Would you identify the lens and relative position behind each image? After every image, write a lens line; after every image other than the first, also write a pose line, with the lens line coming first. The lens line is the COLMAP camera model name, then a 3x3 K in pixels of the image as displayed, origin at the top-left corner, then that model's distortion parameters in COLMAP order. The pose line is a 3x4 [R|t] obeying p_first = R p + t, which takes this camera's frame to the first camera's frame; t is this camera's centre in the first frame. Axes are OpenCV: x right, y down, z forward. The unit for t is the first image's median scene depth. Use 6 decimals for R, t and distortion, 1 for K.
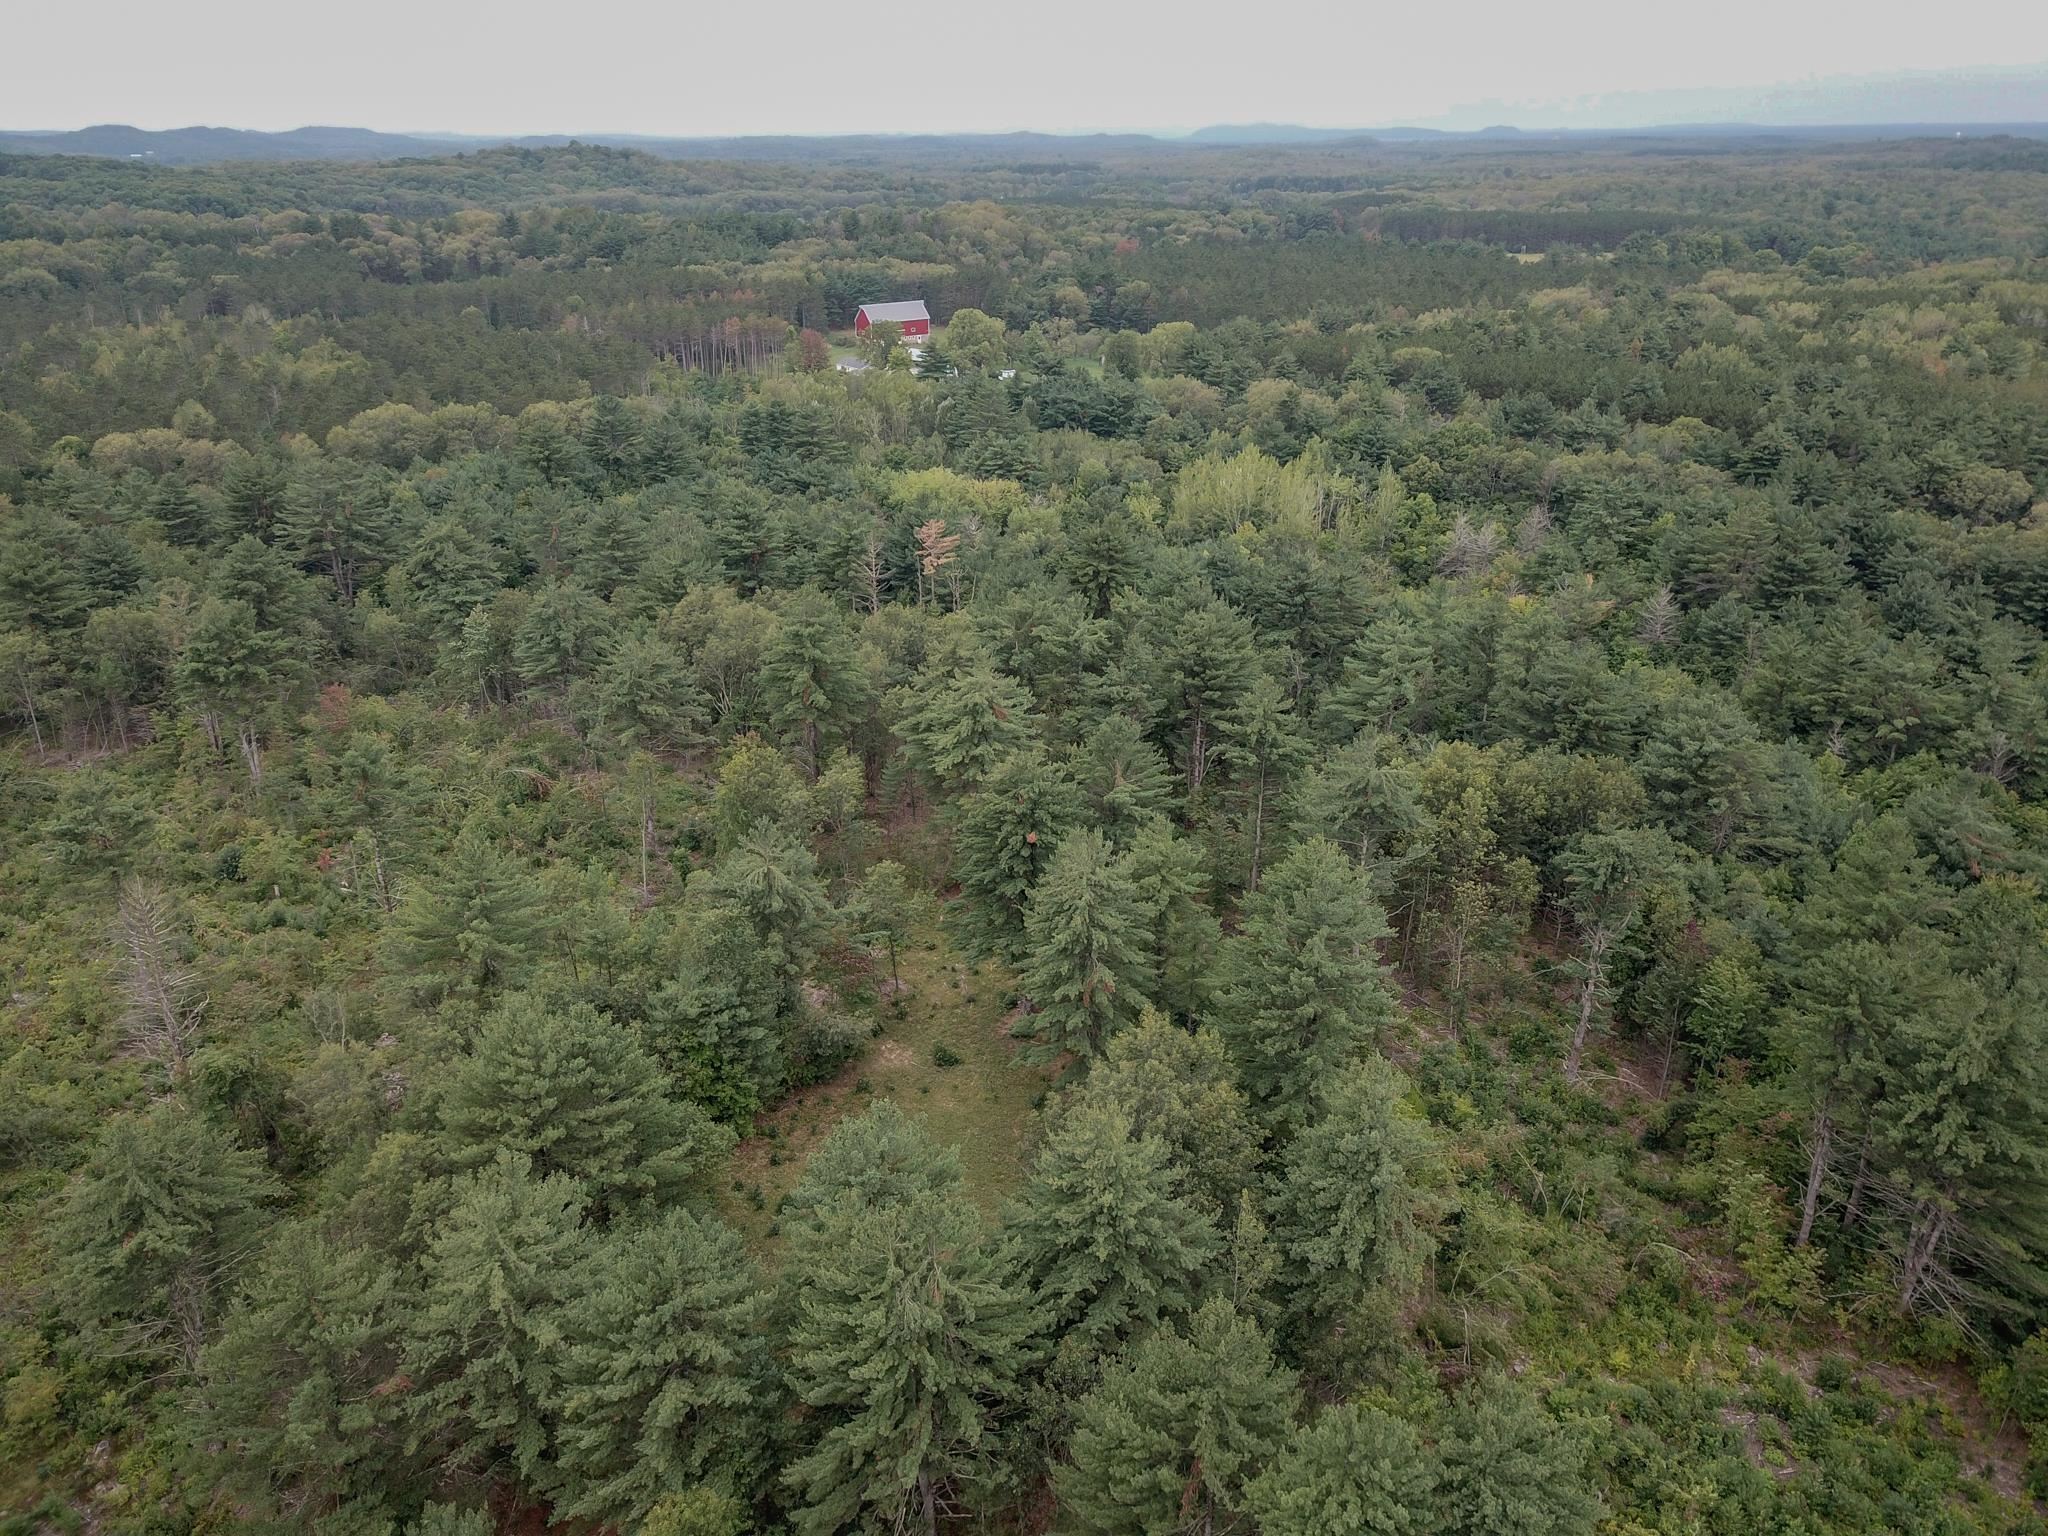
lens RADIAL K [[1570.6, 0, 1019.7], [0, 1570.6, 753.4], [0, 0, 1]] dist [0.022961, -0.008864]
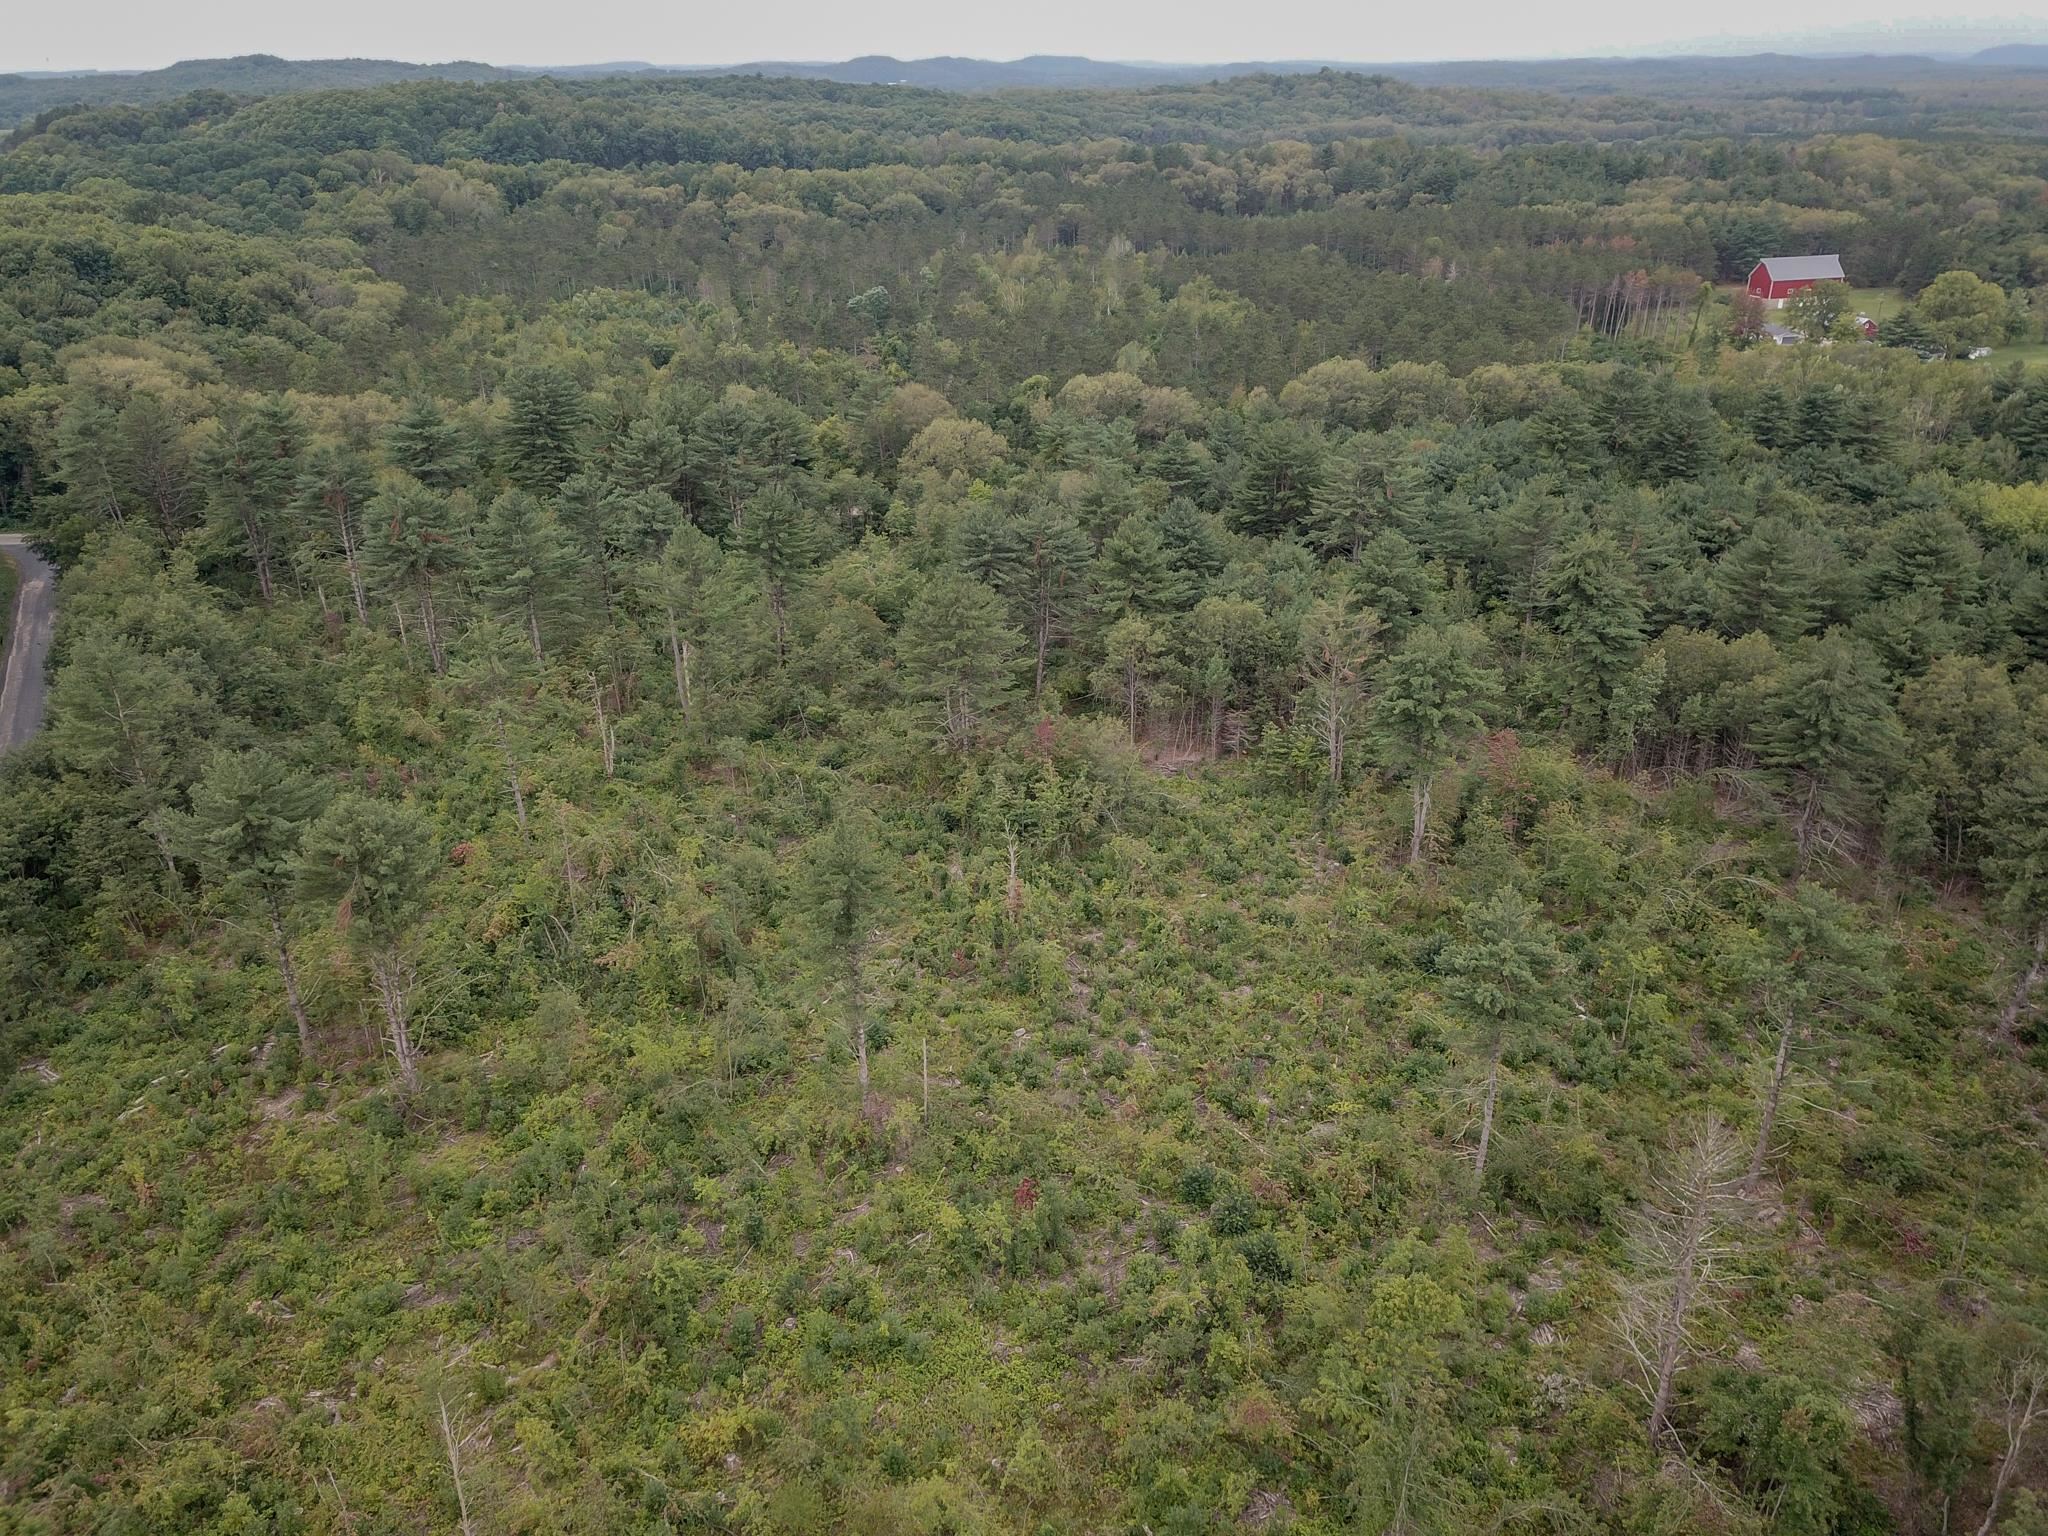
lens RADIAL K [[1570.6, 0, 1019.7], [0, 1570.6, 753.4], [0, 0, 1]] dist [0.022961, -0.008864]
pose [[0.922617, 0.154305, -0.353509, -0.190214], [-0.140152, 0.987964, 0.065461, -0.025601], [0.359355, -0.010850, 0.933138, 0.068435]]
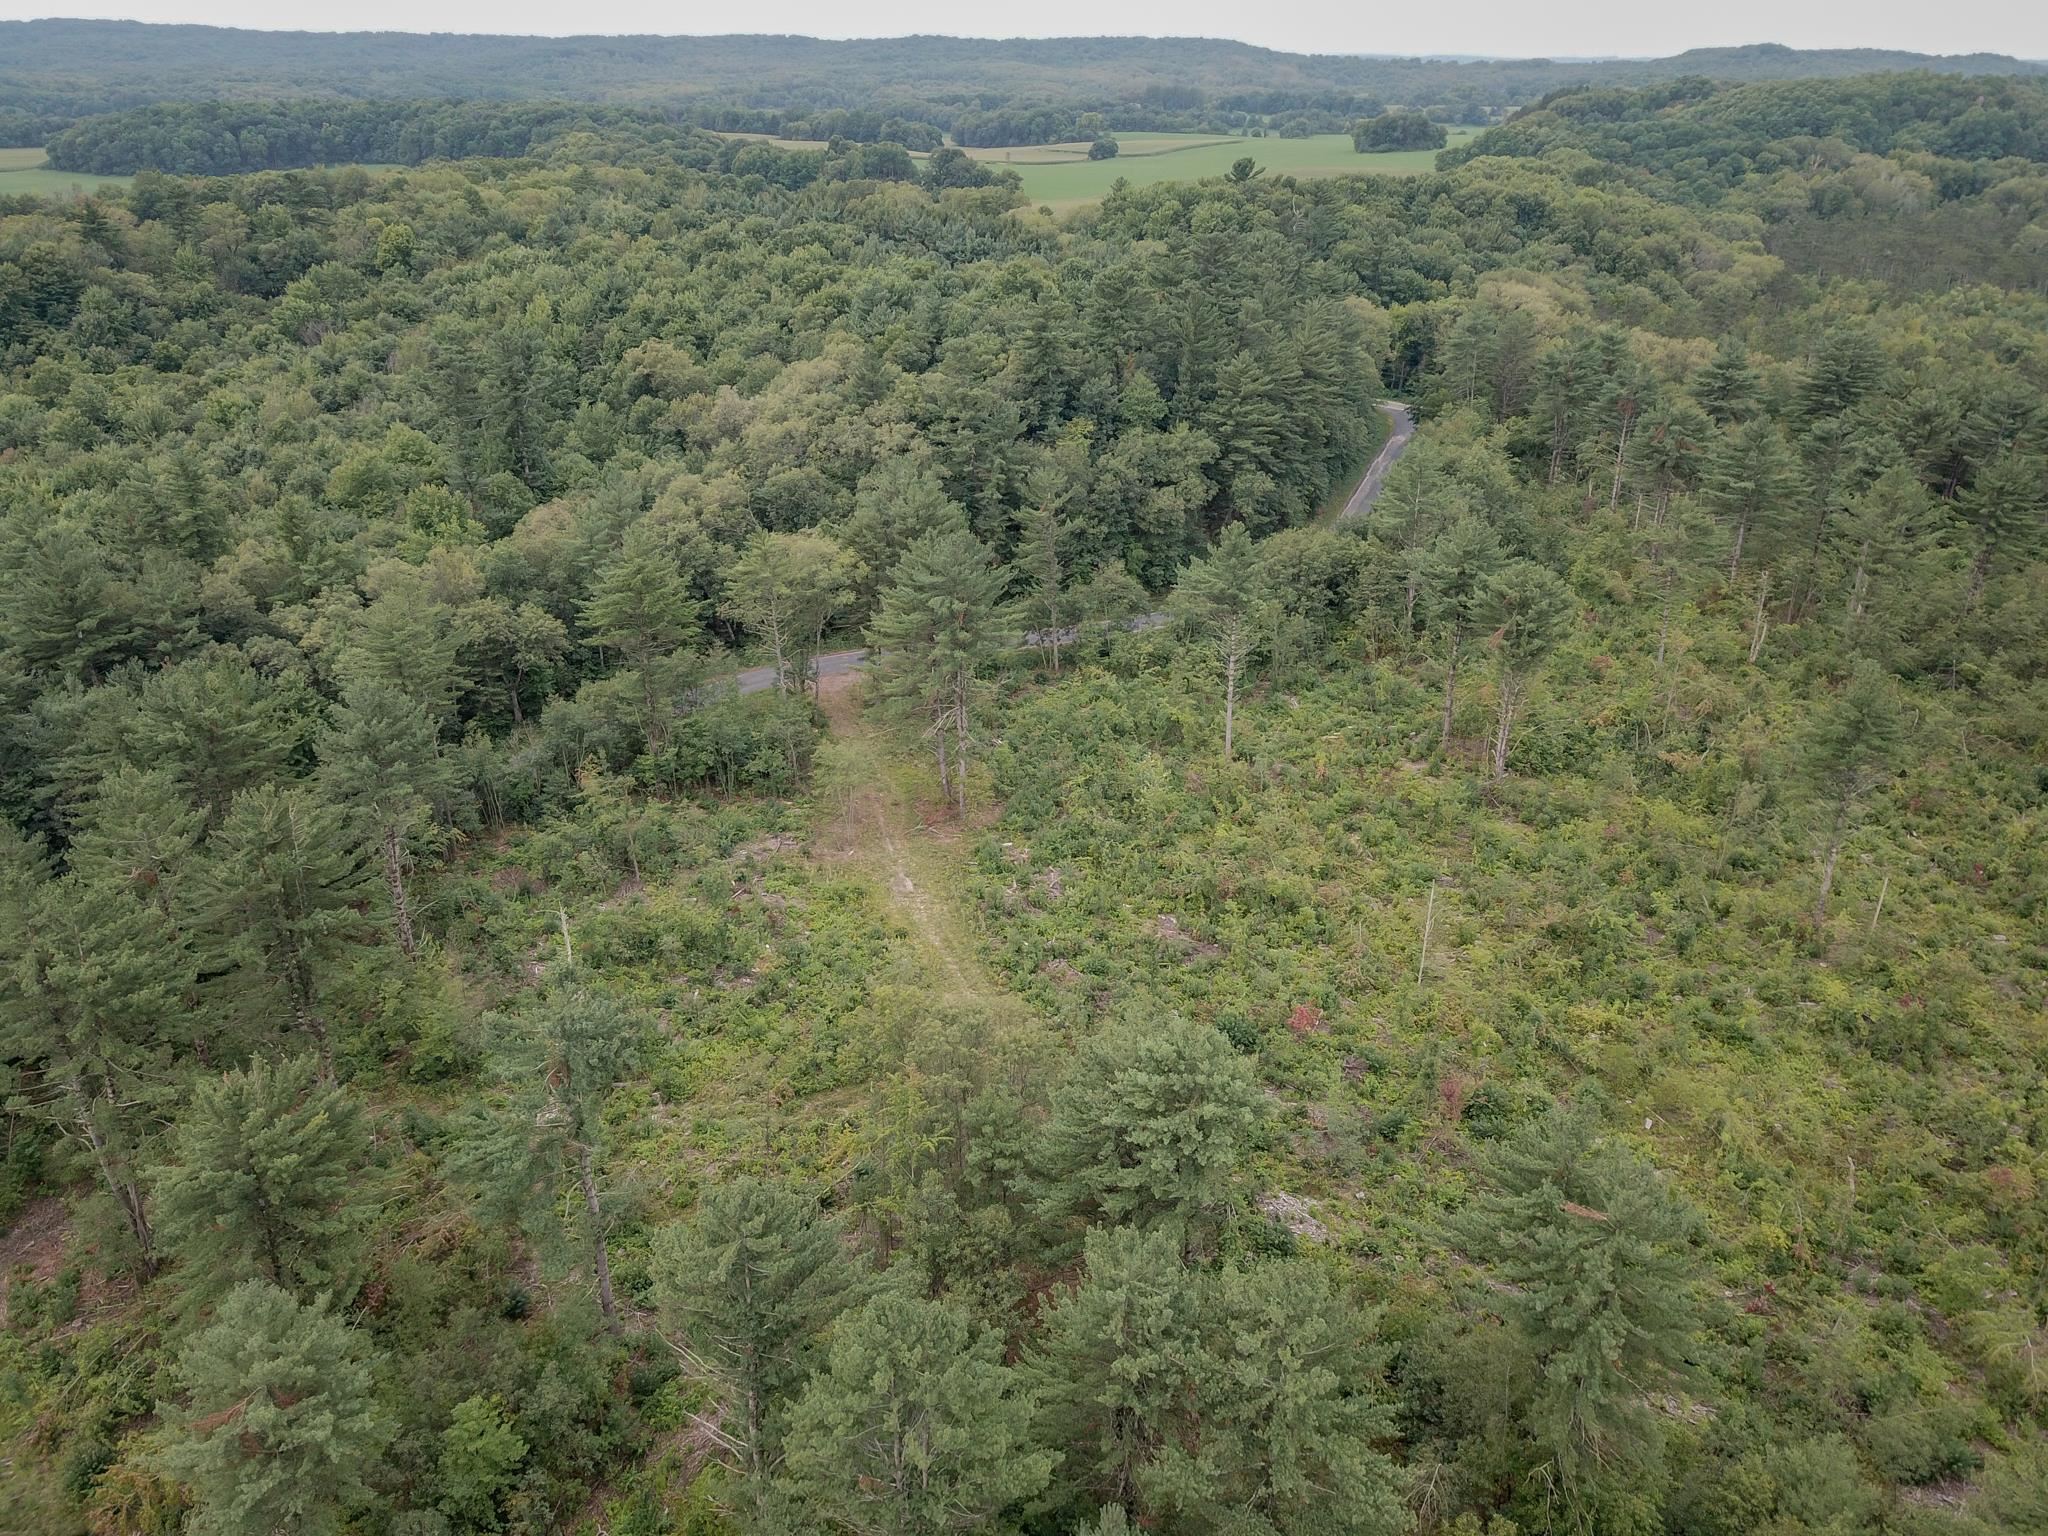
lens RADIAL K [[1574.8, 0, 1017.3], [0, 1574.8, 751.0], [0, 0, 1]] dist [0.015797, 0.001302]
pose [[0.341480, 0.395833, -0.852472, -0.072517], [-0.363653, 0.891996, 0.268514, 0.001028], [0.866688, 0.218312, 0.448544, -0.000762]]
